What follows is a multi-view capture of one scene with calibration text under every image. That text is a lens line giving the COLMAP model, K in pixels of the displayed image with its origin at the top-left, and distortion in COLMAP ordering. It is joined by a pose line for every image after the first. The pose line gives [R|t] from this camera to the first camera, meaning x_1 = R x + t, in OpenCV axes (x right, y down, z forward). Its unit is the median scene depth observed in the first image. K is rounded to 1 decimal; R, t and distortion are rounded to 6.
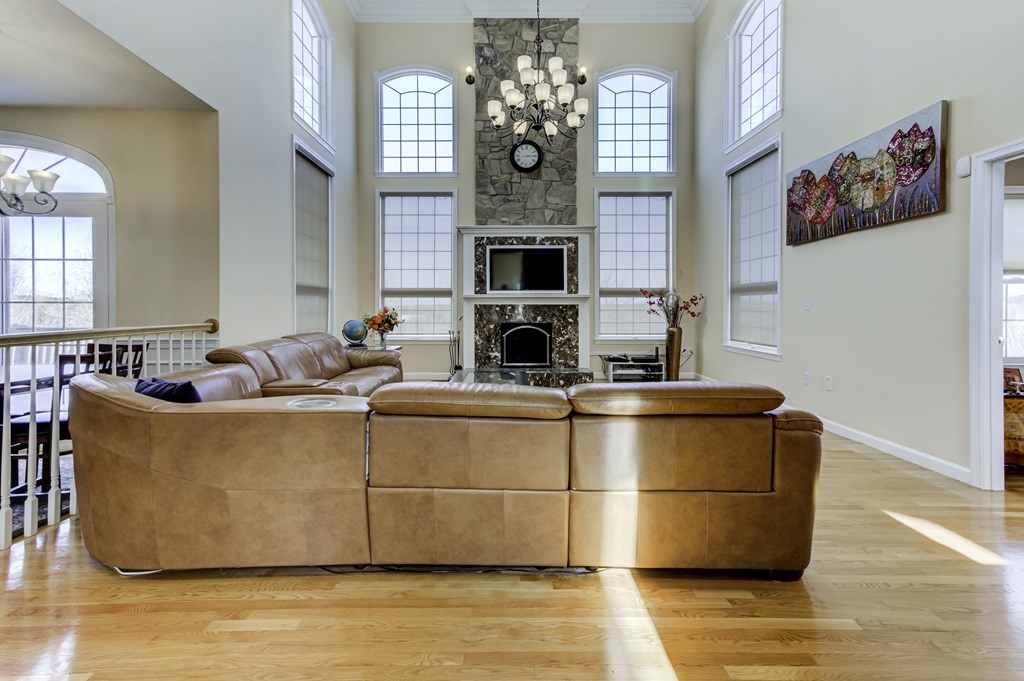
lens RADIAL K [[468.9, 0, 499.5], [0, 468.9, 297.0], [0, 0, 1]] dist [0.021351, 0.001868]
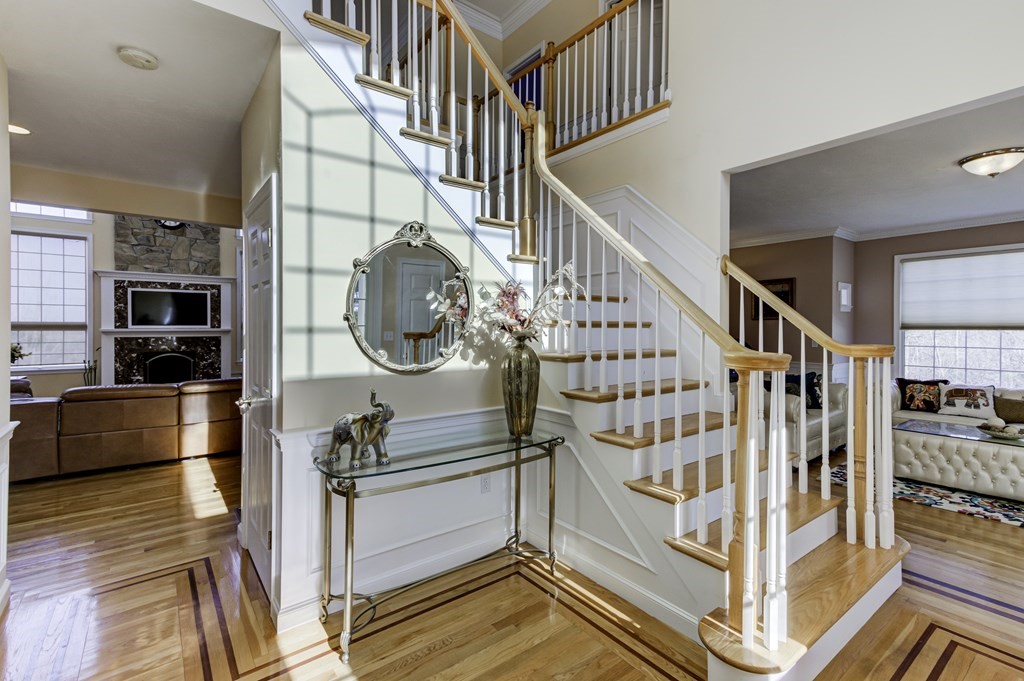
lens RADIAL K [[468.9, 0, 523.9], [0, 468.9, 330.7], [0, 0, 1]] dist [0.021351, 0.001868]
pose [[0.782105, -0.002205, 0.623142, 0.004902], [-0.018006, 0.999496, 0.026137, -0.049979], [-0.622886, -0.031662, 0.781672, -0.575889]]
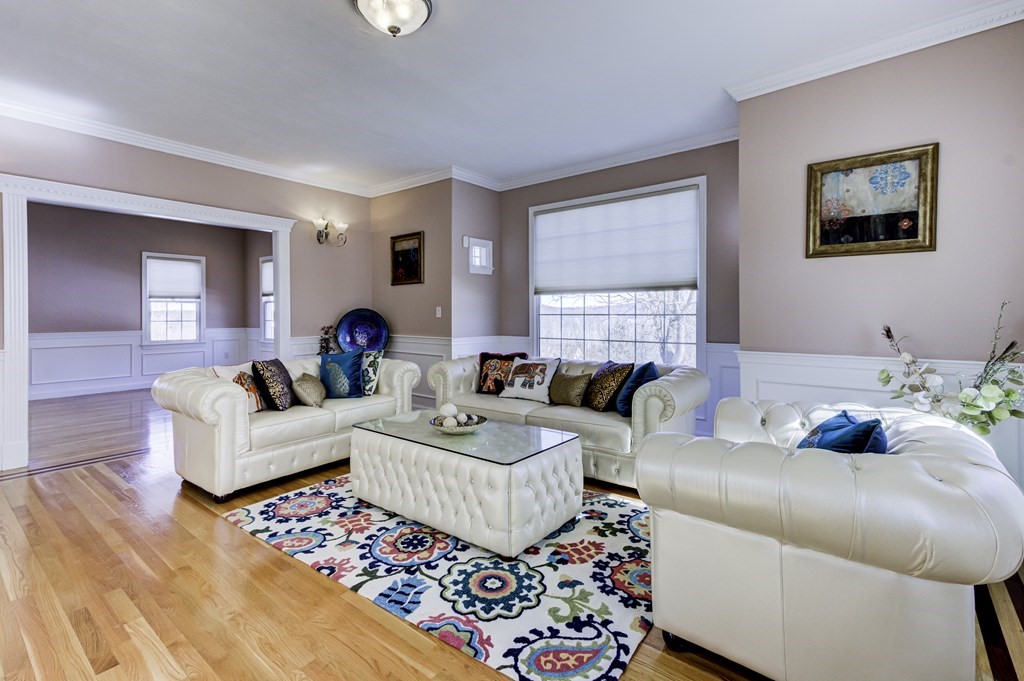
lens RADIAL K [[468.9, 0, 513.5], [0, 468.9, 312.2], [0, 0, 1]] dist [0.021351, 0.001868]
pose [[0.629709, -0.001526, 0.776830, 0.542077], [-0.019759, 0.999643, 0.017981, -0.025700], [-0.776580, -0.026672, 0.629454, -0.769636]]
